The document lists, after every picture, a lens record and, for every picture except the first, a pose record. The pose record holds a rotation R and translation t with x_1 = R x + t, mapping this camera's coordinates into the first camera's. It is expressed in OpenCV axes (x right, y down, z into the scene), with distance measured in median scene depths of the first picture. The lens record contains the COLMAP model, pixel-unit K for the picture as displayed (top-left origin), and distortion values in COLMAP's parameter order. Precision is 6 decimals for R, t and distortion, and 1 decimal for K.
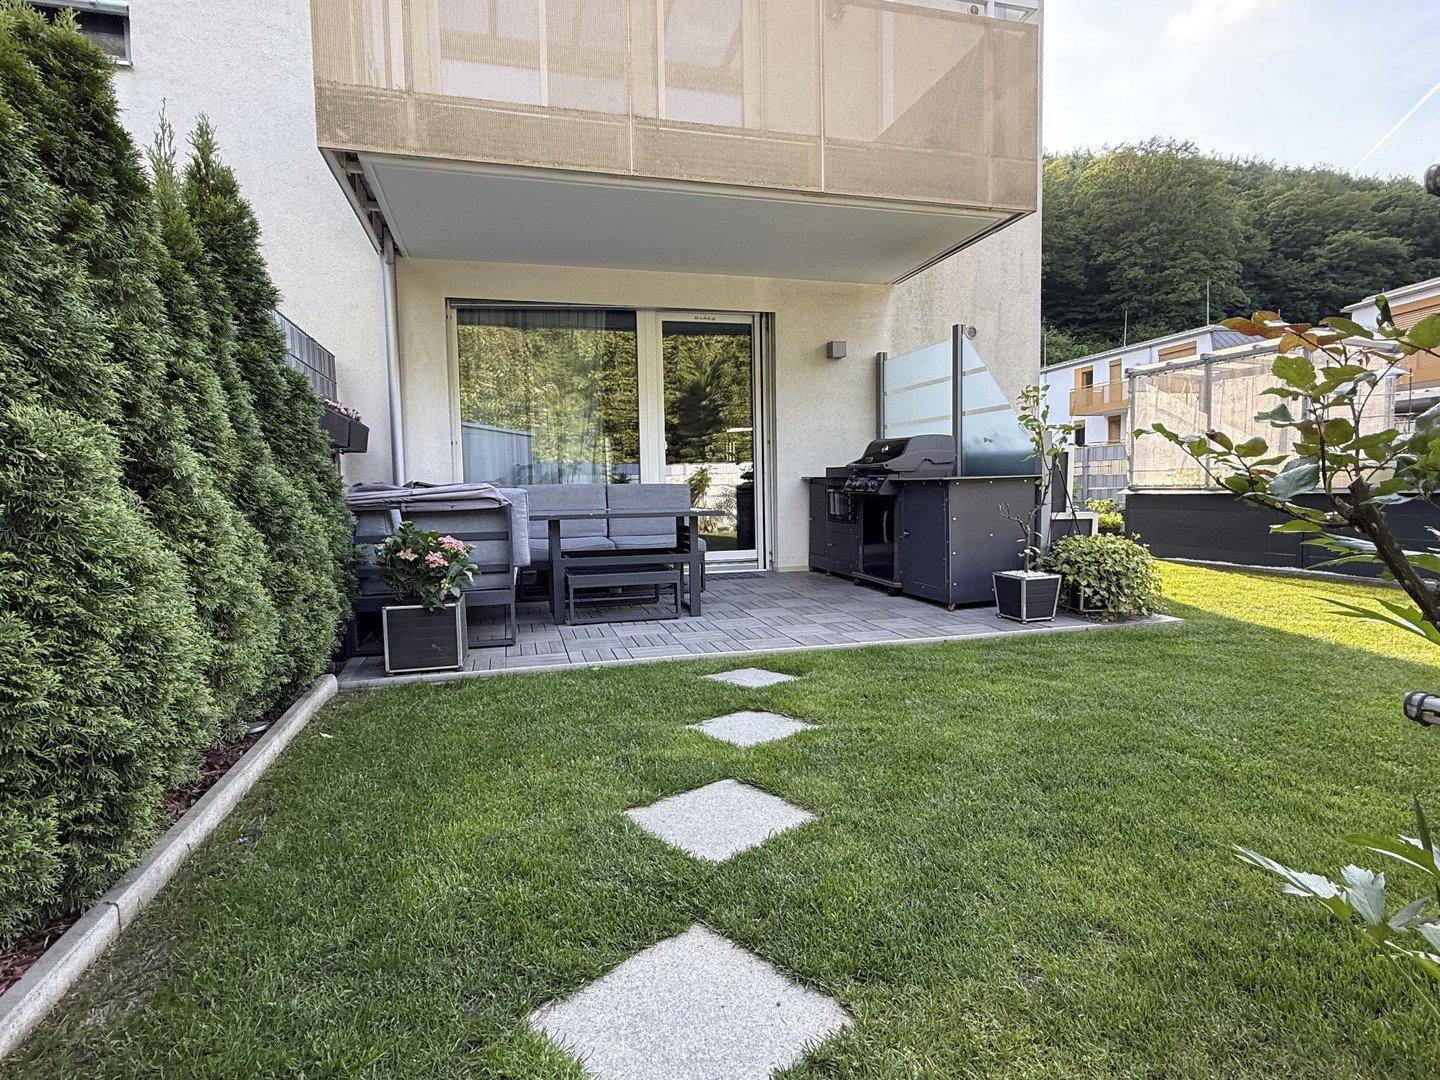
lens RADIAL K [[783.5, 0, 720.1], [0, 783.5, 538.2], [0, 0, 1]] dist [0.002815, 0.001392]
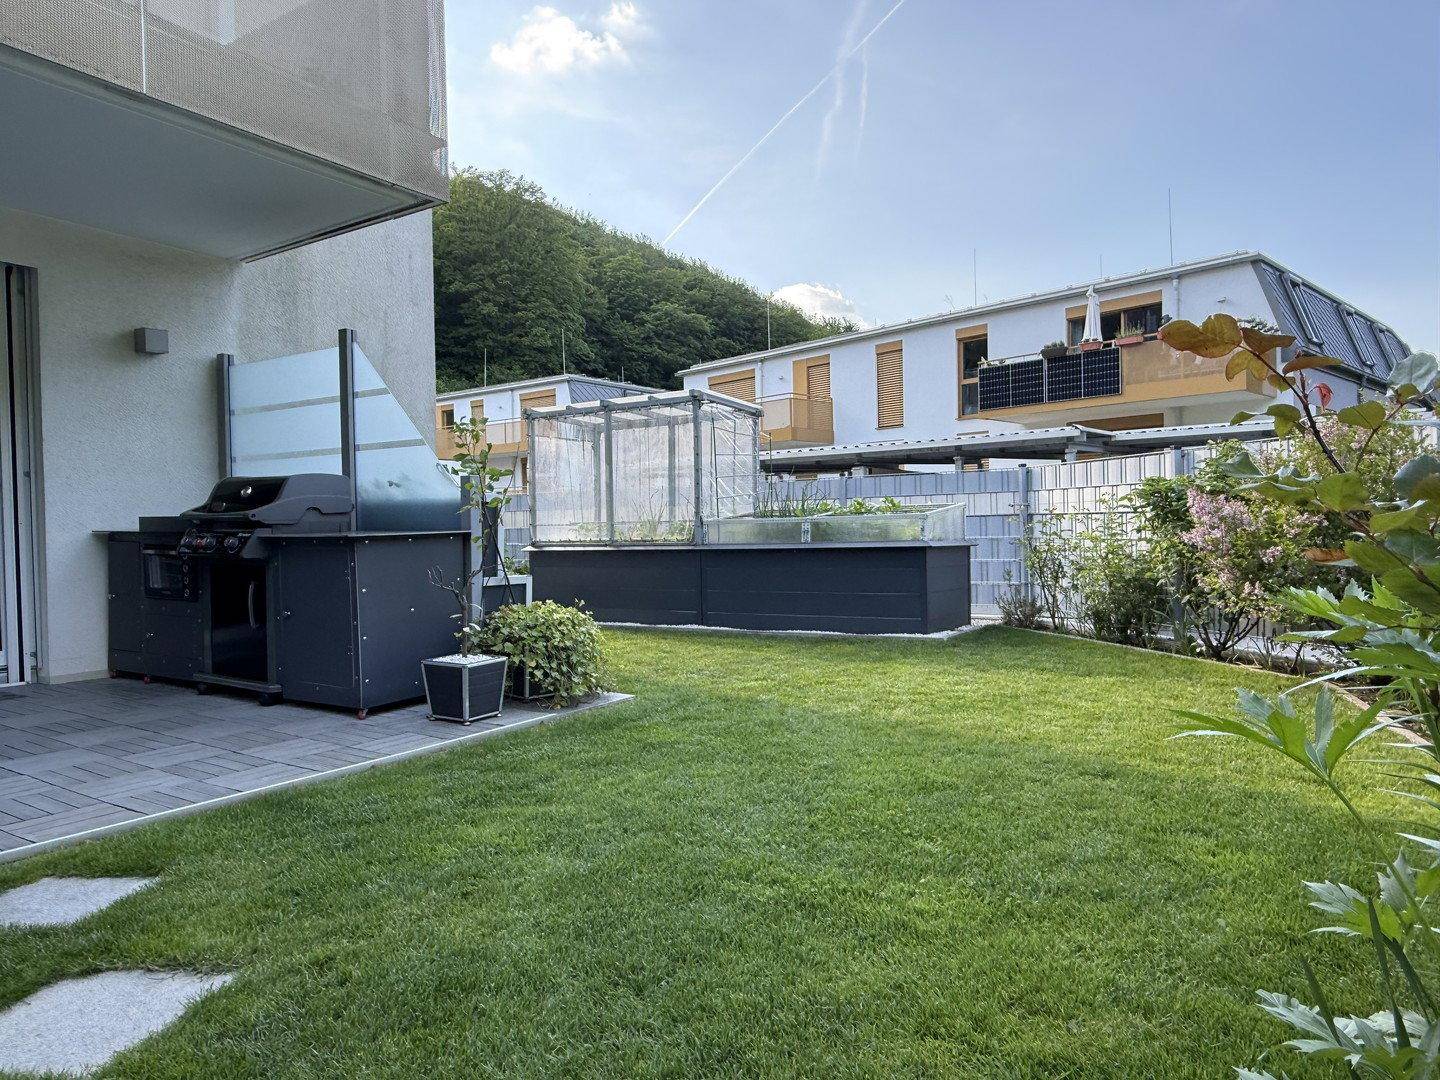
lens RADIAL K [[942.8, 0, 726.6], [0, 942.8, 544.8], [0, 0, 1]] dist [-0.006738, 0.007968]
pose [[0.746149, -0.007188, 0.665741, -0.025127], [0.047938, 0.997926, -0.042953, -0.010891], [-0.664051, 0.063963, 0.744946, 0.102142]]
